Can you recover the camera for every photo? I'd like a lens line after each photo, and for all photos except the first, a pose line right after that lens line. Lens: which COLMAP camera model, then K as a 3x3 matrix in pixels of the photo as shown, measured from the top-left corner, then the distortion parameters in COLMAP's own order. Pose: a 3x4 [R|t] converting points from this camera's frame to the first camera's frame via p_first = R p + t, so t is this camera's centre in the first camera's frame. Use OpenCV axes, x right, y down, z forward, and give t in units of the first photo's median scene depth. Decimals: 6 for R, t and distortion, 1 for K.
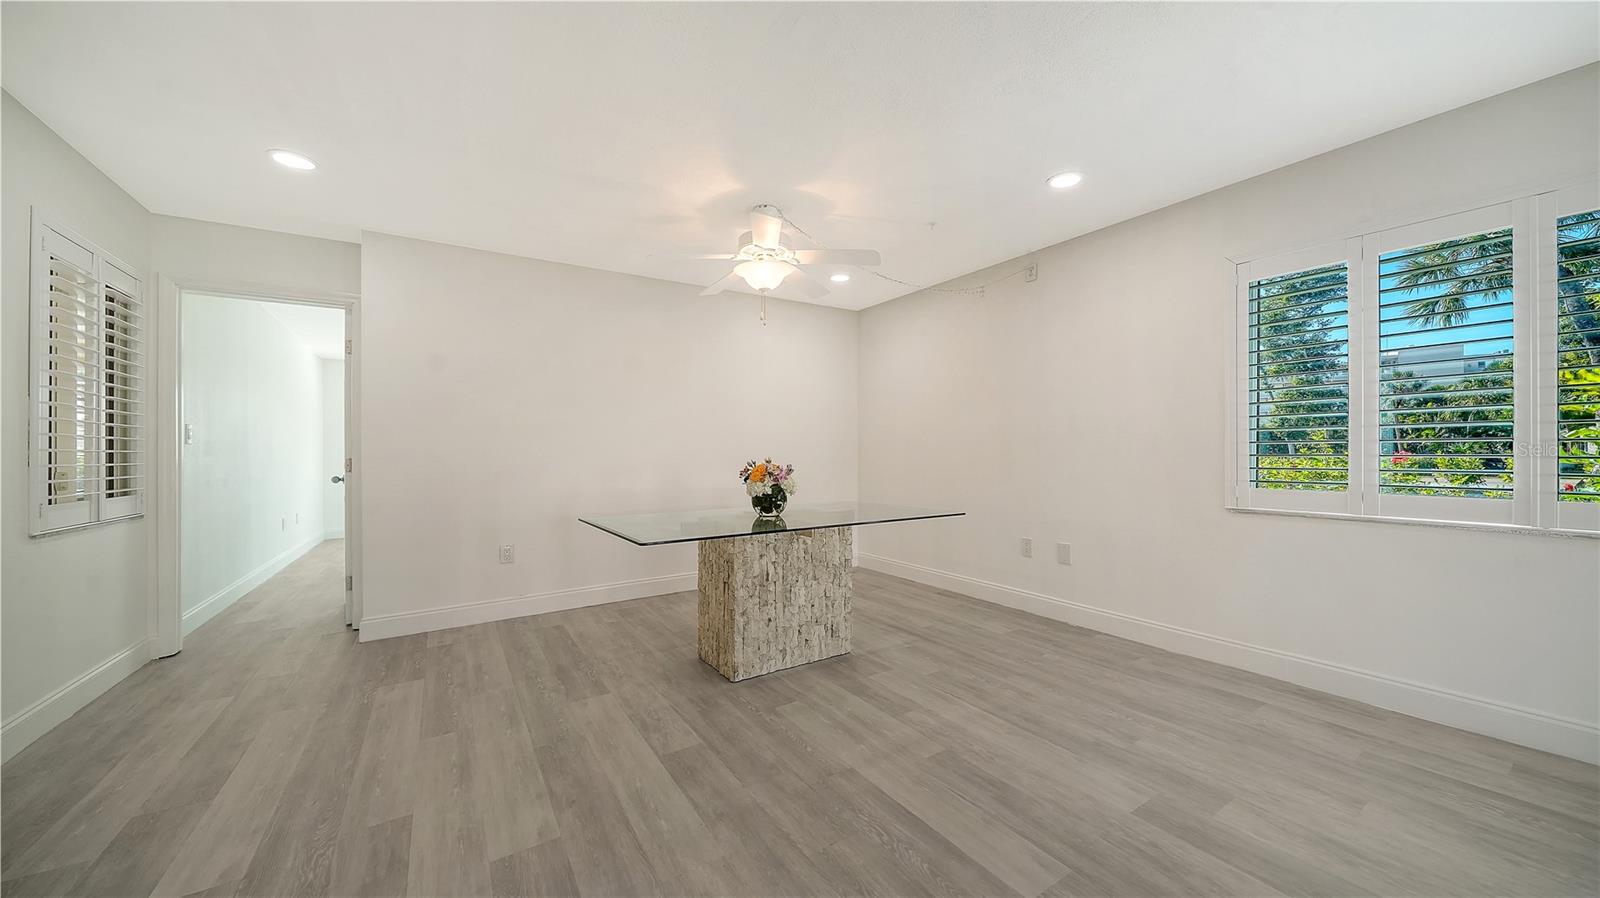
lens RADIAL K [[561.3, 0, 814.4], [0, 561.3, 440.5], [0, 0, 1]] dist [-0.003587, 0.000018]
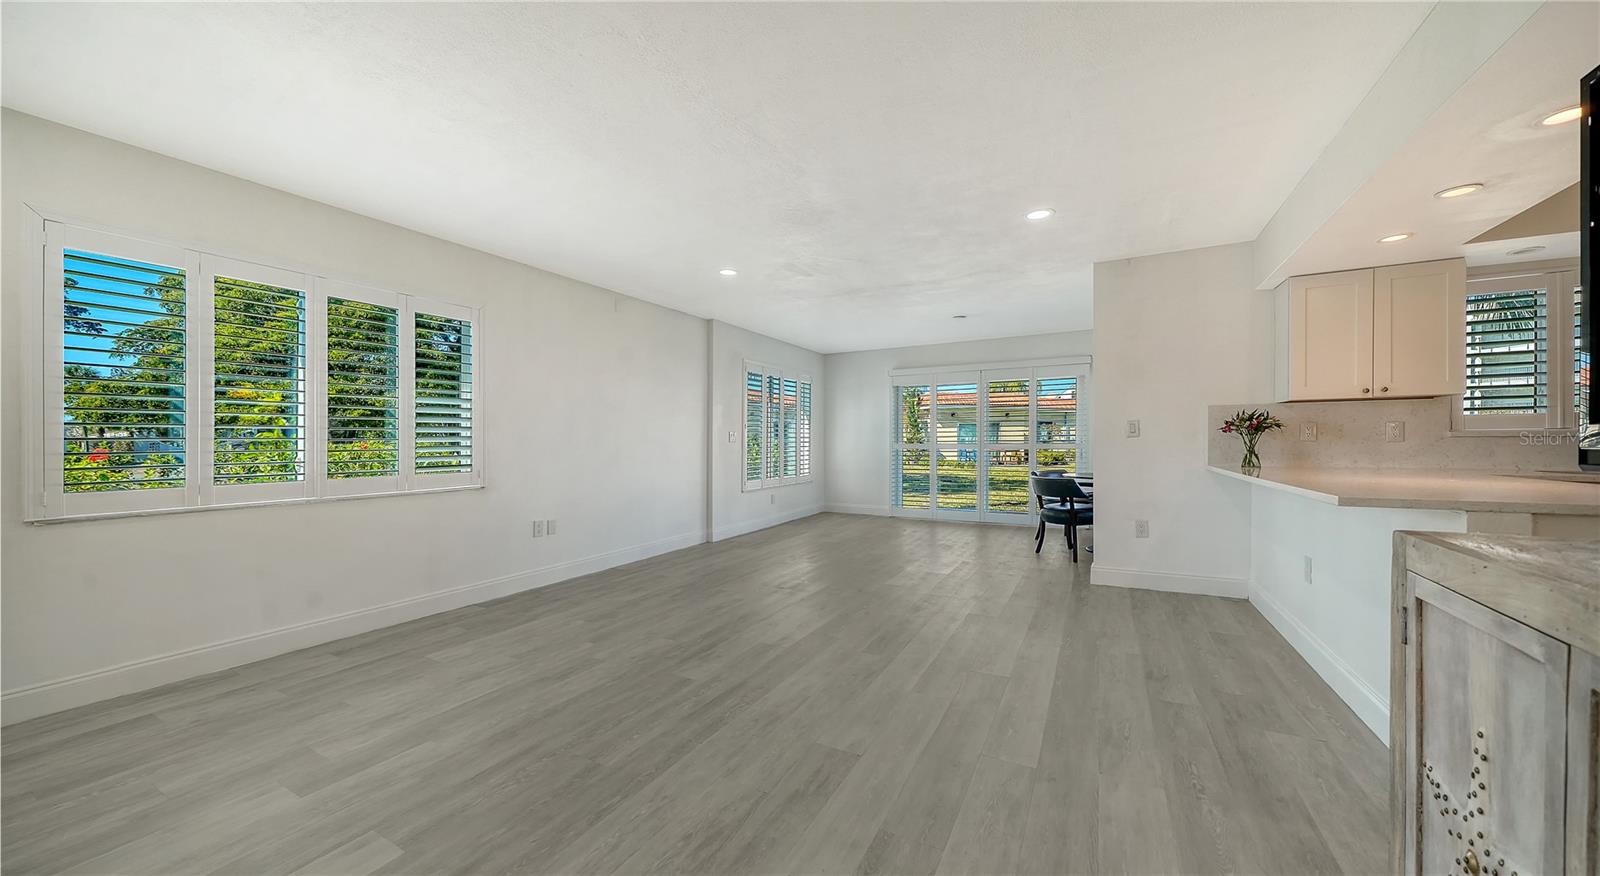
lens RADIAL K [[560.2, 0, 788.7], [0, 560.2, 444.6], [0, 0, 1]] dist [-0.002095, -0.000111]
pose [[-0.459298, 0.003857, 0.888274, -0.472451], [-0.008014, 0.999932, -0.008486, 0.010946], [-0.888246, -0.011016, -0.459236, 0.423573]]
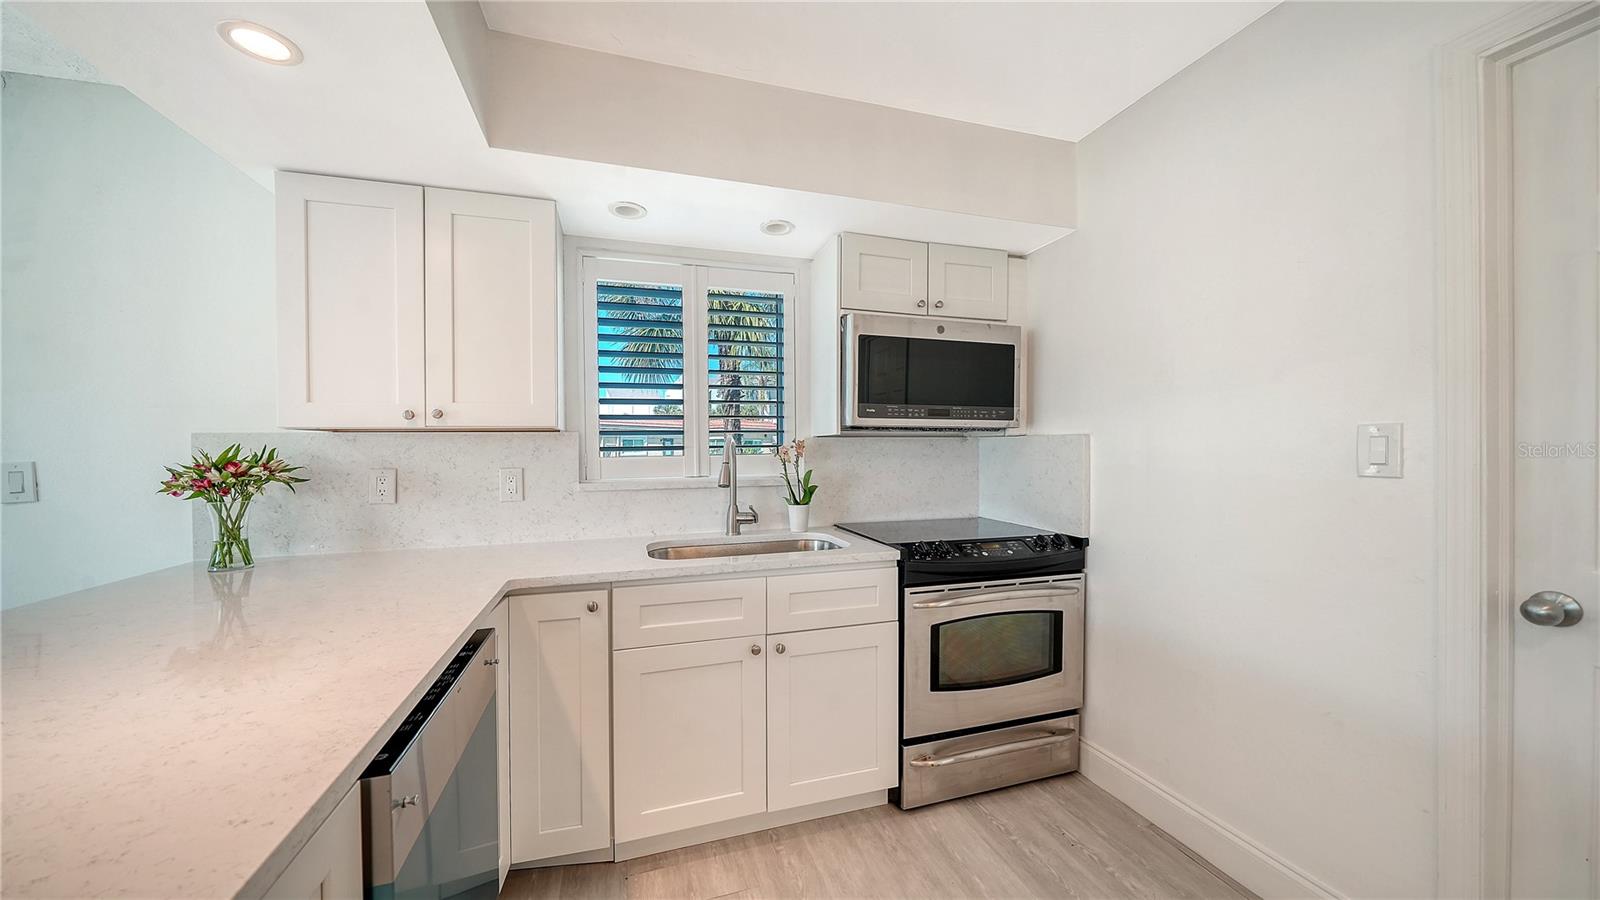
lens RADIAL K [[561.3, 0, 806.7], [0, 561.3, 453.9], [0, 0, 1]] dist [-0.003587, 0.000018]
pose [[-0.961806, 0.016620, 0.273229, -0.578166], [0.013881, 0.999832, -0.011955, -0.065611], [-0.273382, -0.007706, -0.961875, -0.719389]]
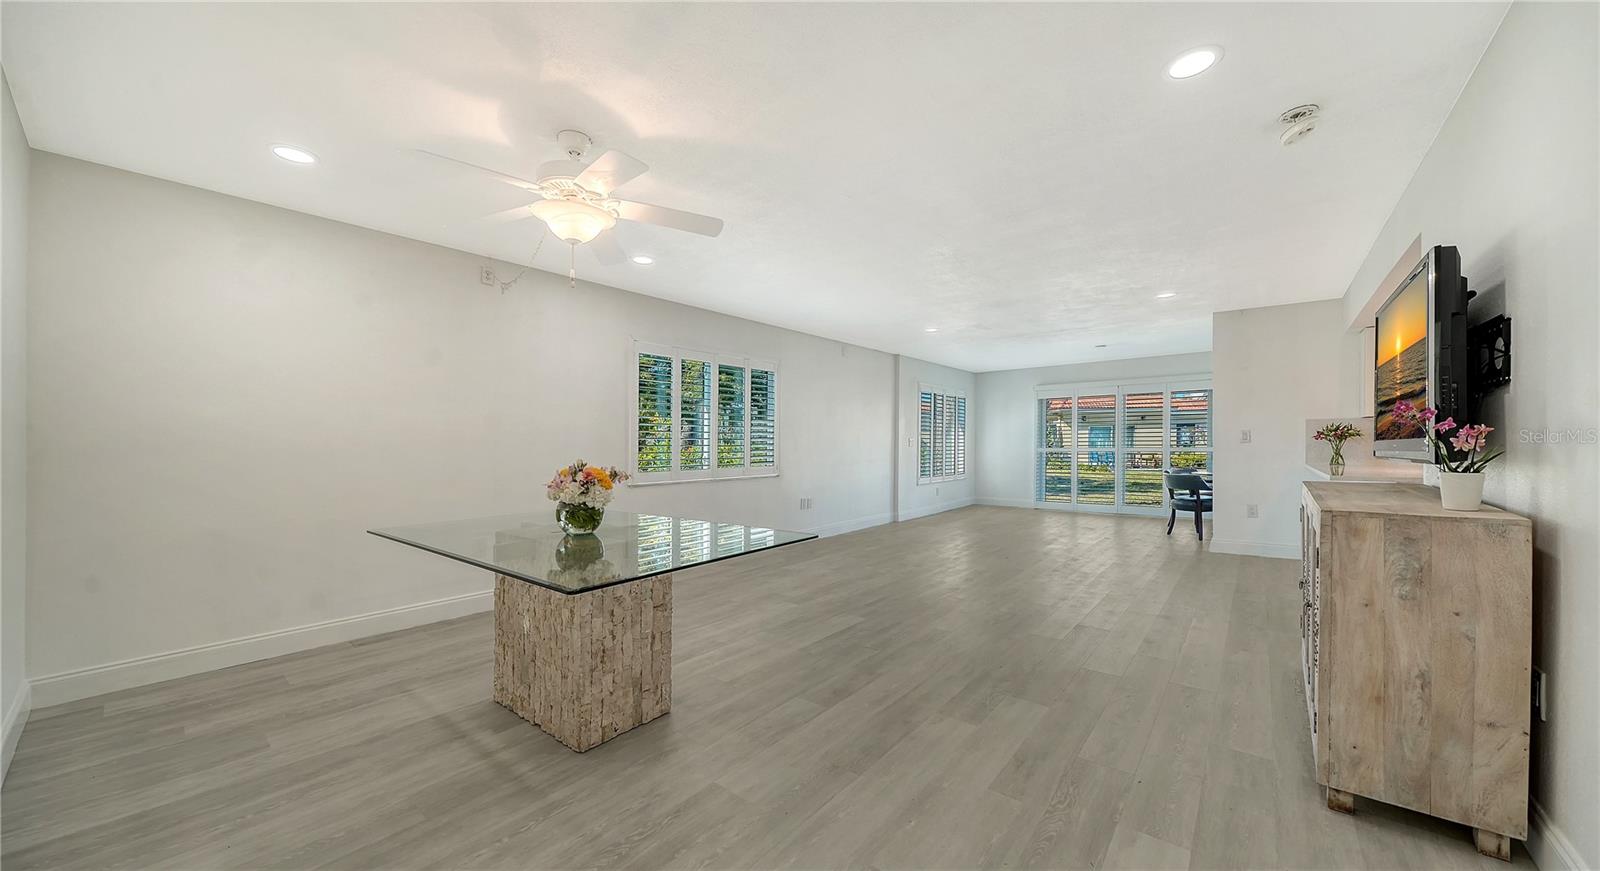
lens RADIAL K [[560.2, 0, 791.5], [0, 560.2, 450.8], [0, 0, 1]] dist [-0.002095, -0.000111]
pose [[-0.284079, -0.000626, 0.958801, -1.029593], [-0.008876, 0.999959, -0.001977, 0.017717], [-0.958760, -0.009072, -0.284073, 1.050201]]
